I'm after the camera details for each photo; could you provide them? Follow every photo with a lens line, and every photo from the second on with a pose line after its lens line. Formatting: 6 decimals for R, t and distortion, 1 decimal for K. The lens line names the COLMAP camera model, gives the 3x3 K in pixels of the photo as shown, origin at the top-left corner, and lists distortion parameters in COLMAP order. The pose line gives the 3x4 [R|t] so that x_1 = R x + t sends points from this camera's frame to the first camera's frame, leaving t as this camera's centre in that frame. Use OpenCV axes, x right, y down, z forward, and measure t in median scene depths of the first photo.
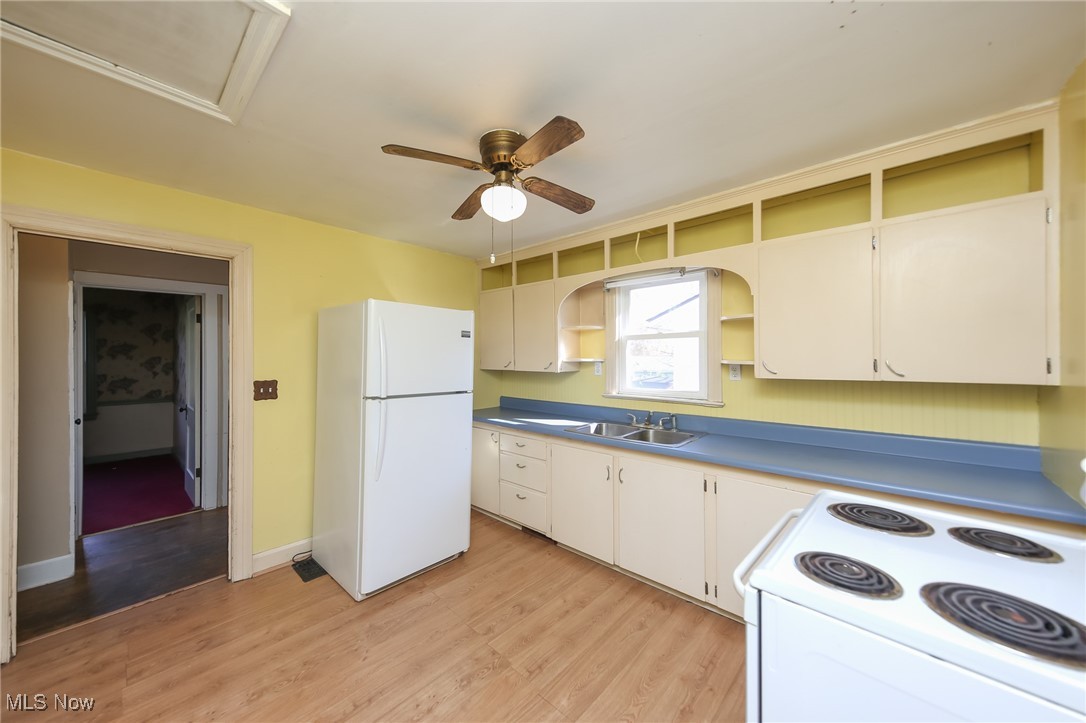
lens RADIAL K [[382.8, 0, 548.4], [0, 382.8, 355.1], [0, 0, 1]] dist [0.007041, -0.000336]
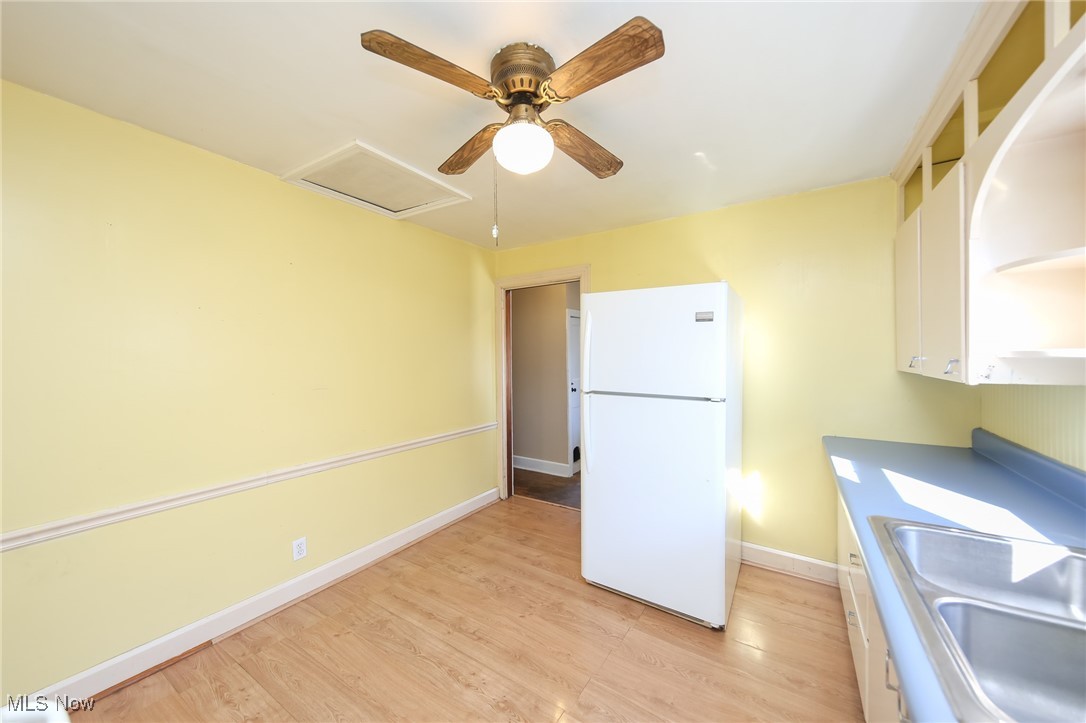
lens RADIAL K [[382.8, 0, 545.1], [0, 382.8, 360.2], [0, 0, 1]] dist [0.007041, -0.000336]
pose [[0.156763, 0.016909, -0.987491, 0.607779], [0.016514, 0.999669, 0.019739, 0.007763], [0.987498, -0.019401, 0.156432, 0.851923]]
